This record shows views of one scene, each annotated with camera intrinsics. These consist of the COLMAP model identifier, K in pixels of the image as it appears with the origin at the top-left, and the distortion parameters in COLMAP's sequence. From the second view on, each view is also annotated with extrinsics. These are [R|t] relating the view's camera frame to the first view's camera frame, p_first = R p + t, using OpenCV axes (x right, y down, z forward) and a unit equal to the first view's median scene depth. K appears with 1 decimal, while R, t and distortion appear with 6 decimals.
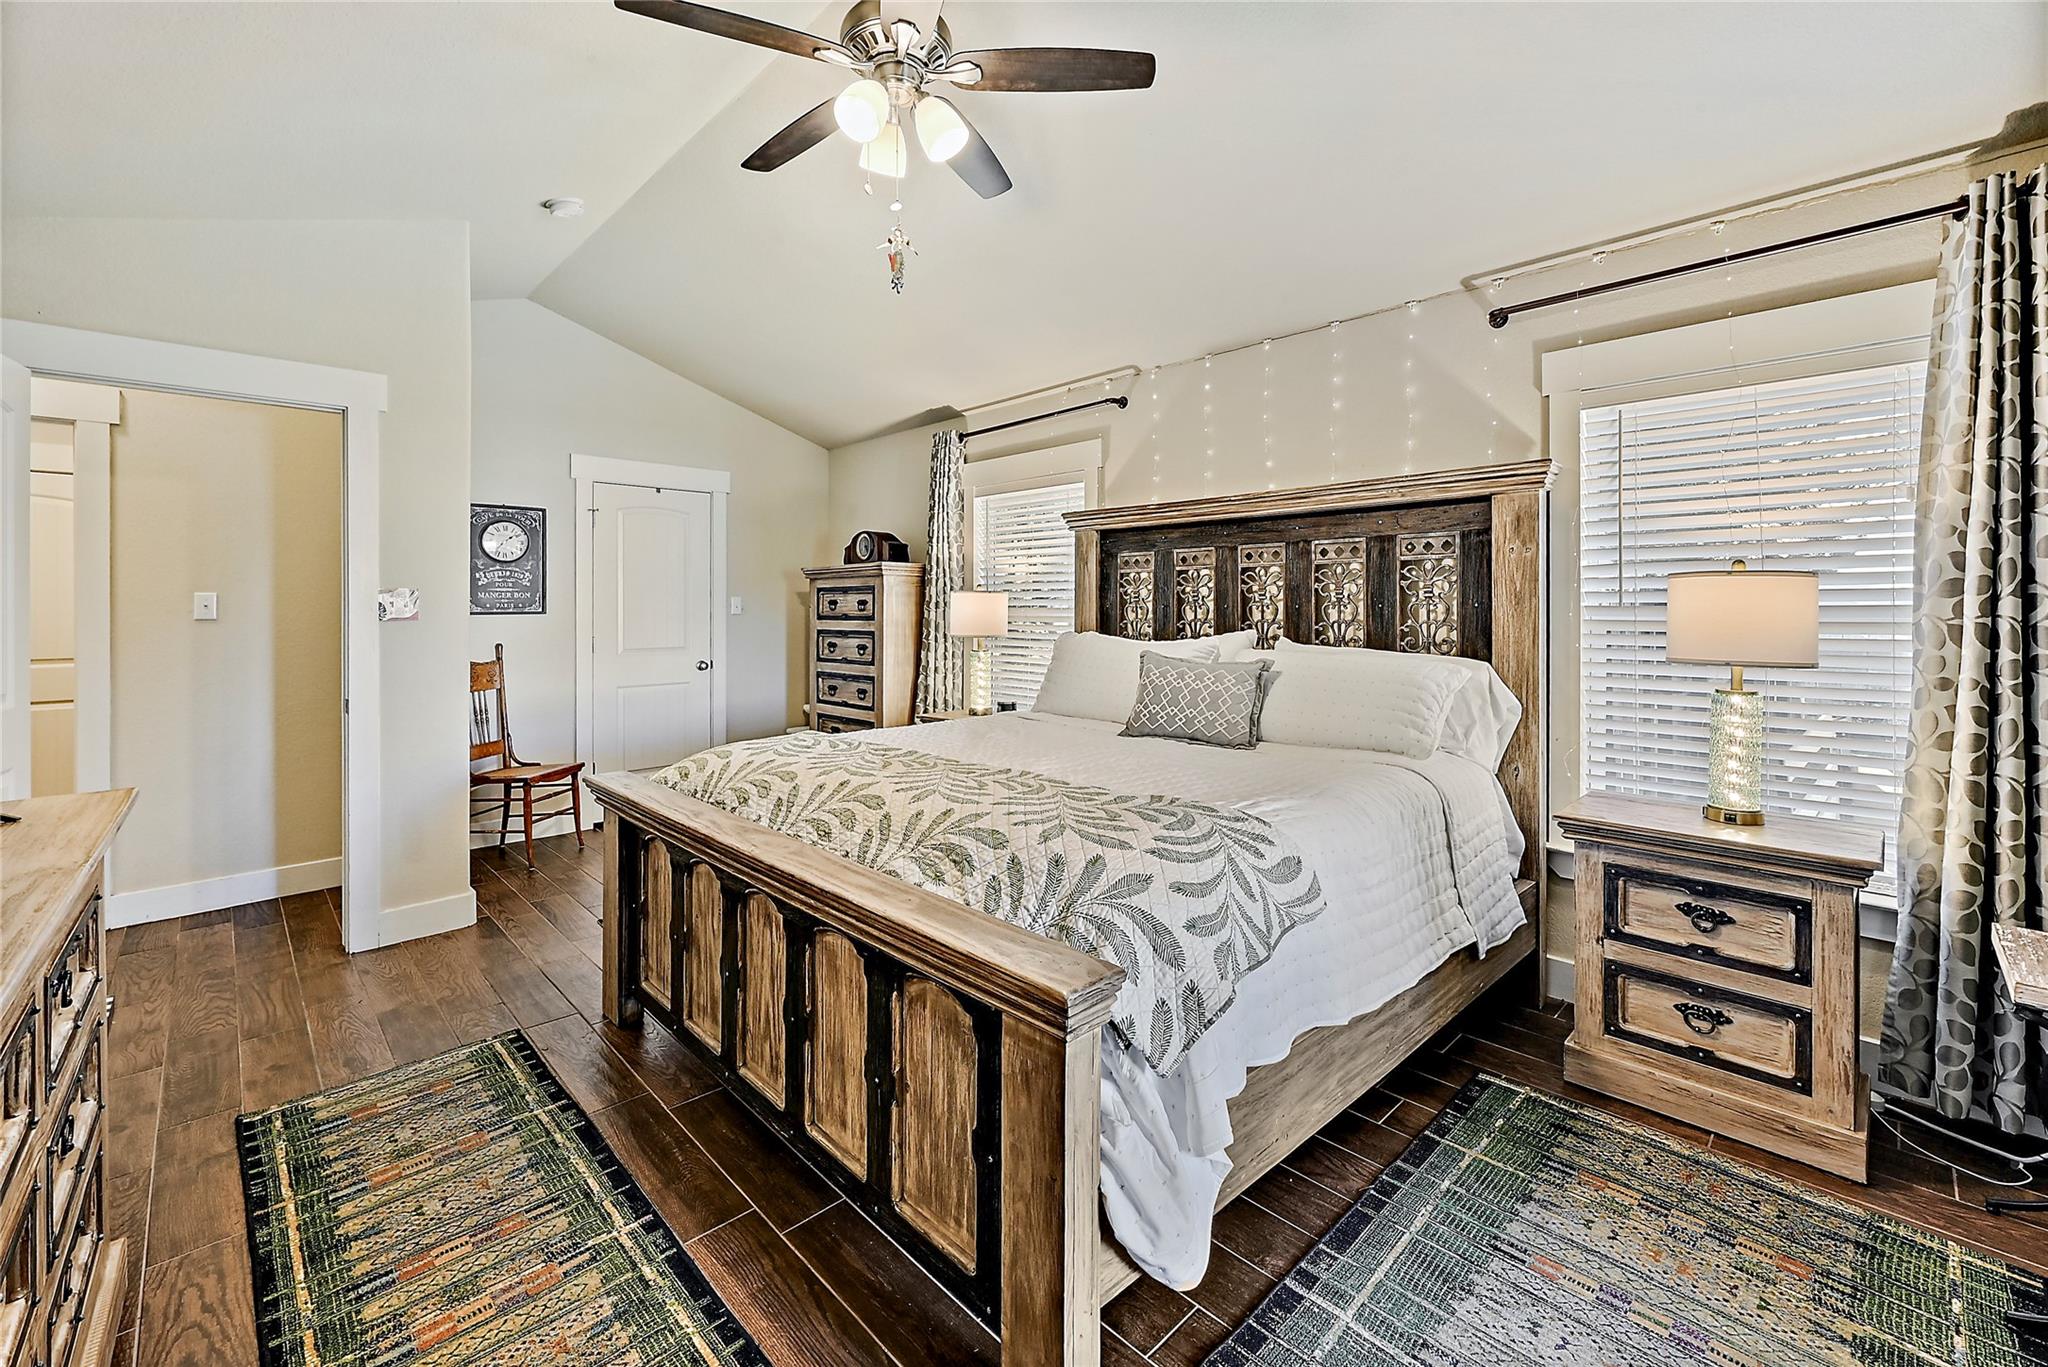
lens RADIAL K [[844.3, 0, 1023.1], [0, 844.3, 603.5], [0, 0, 1]] dist [-0.001938, -0.000746]
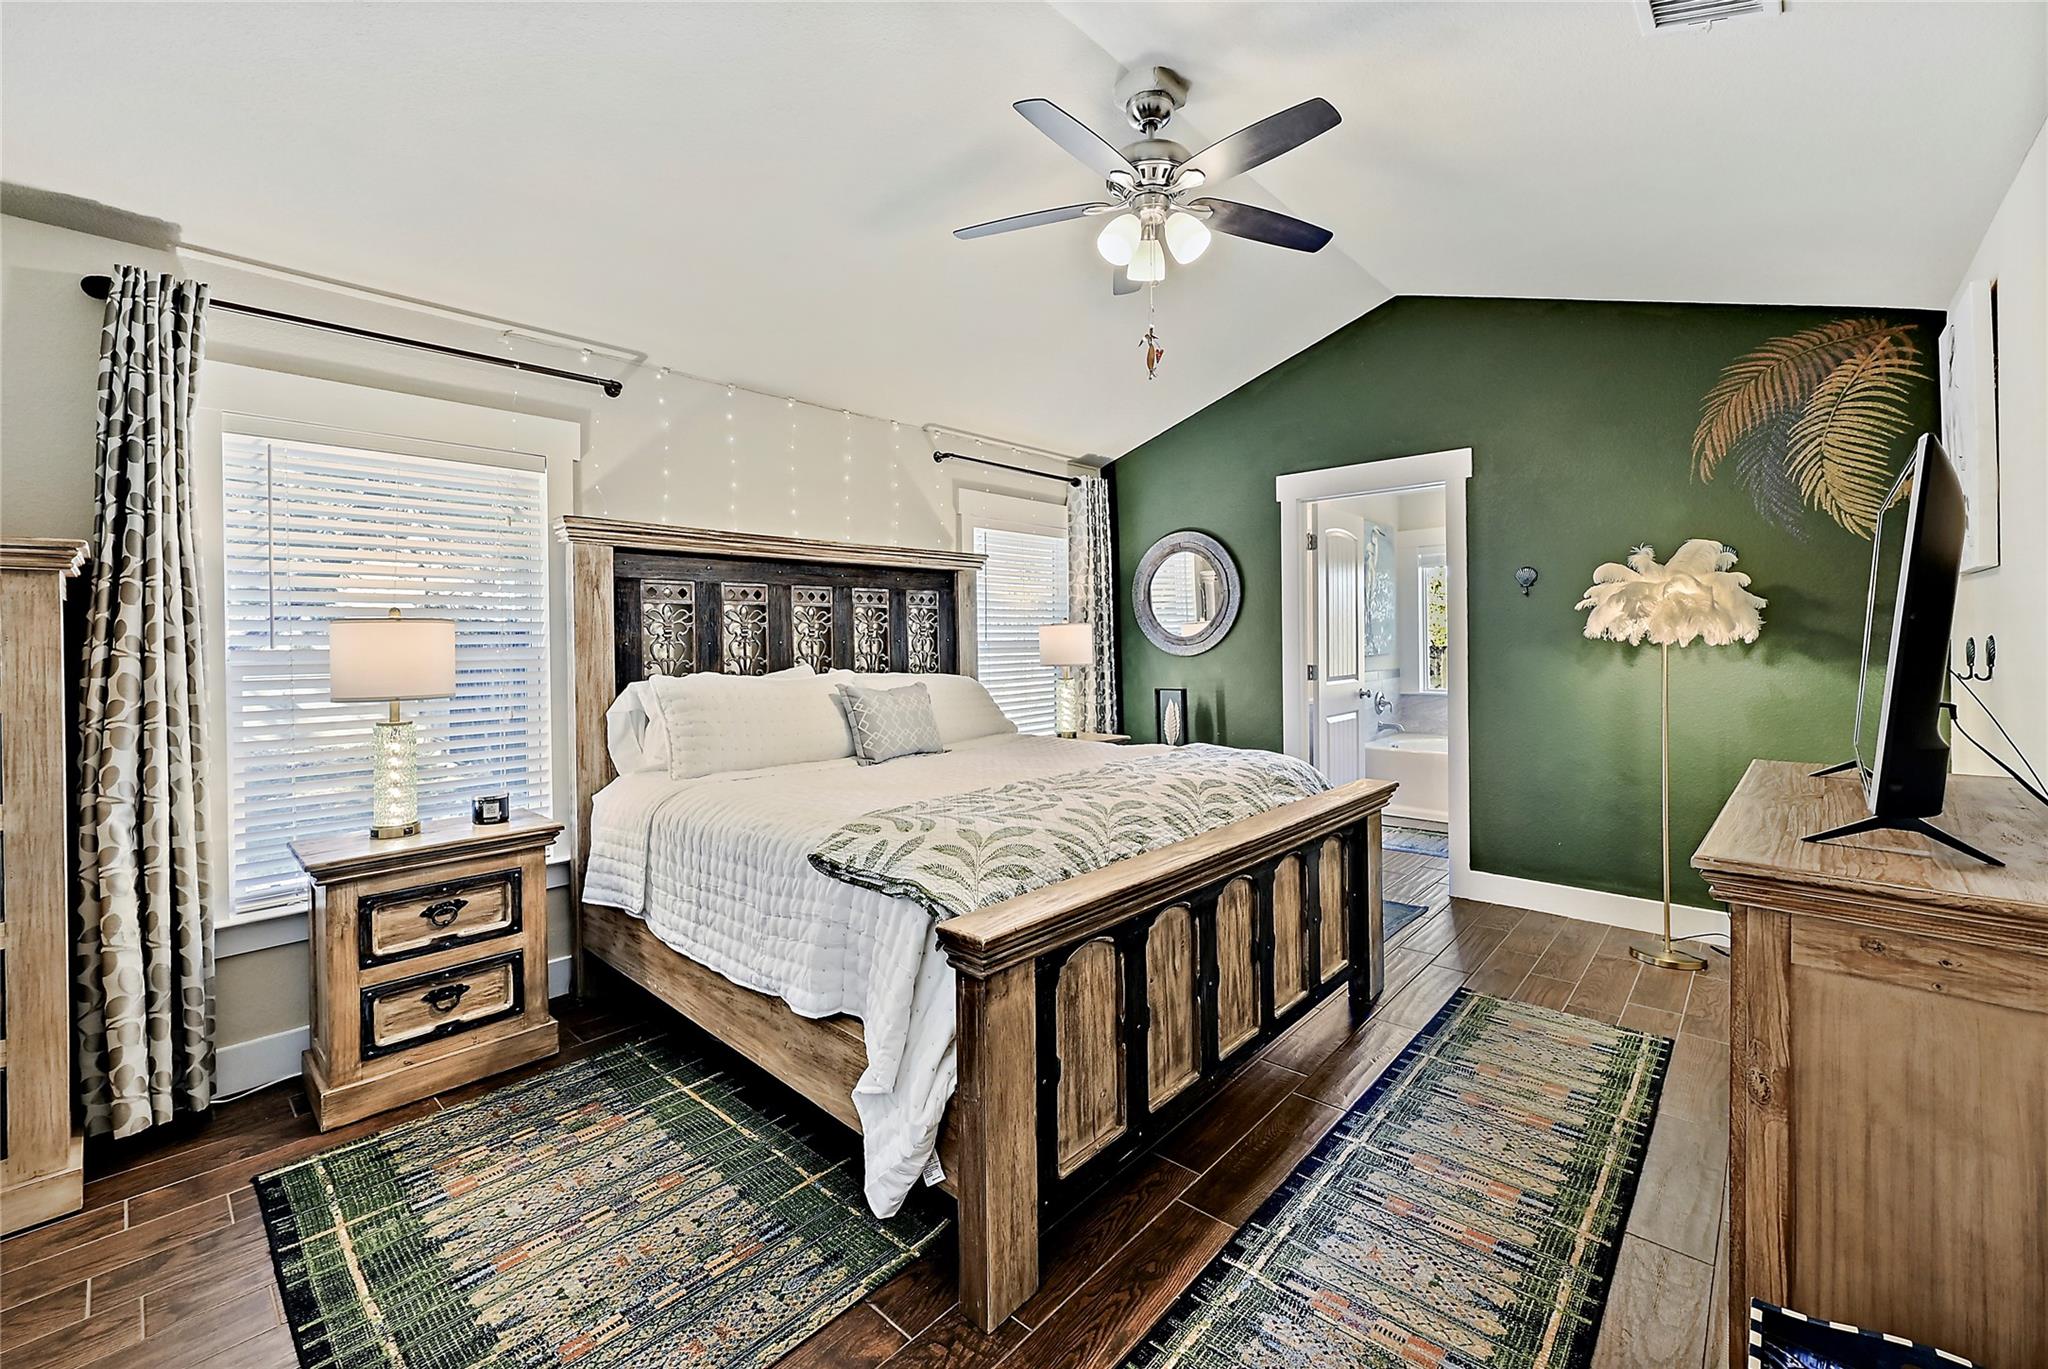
lens RADIAL K [[814.4, 0, 991.8], [0, 814.4, 694.0], [0, 0, 1]] dist [-0.027003, 0.000199]
pose [[-0.027757, -0.068845, 0.997241, -0.883807], [0.002082, 0.997619, 0.068929, -0.001859], [-0.999613, 0.003989, -0.027548, 0.866597]]
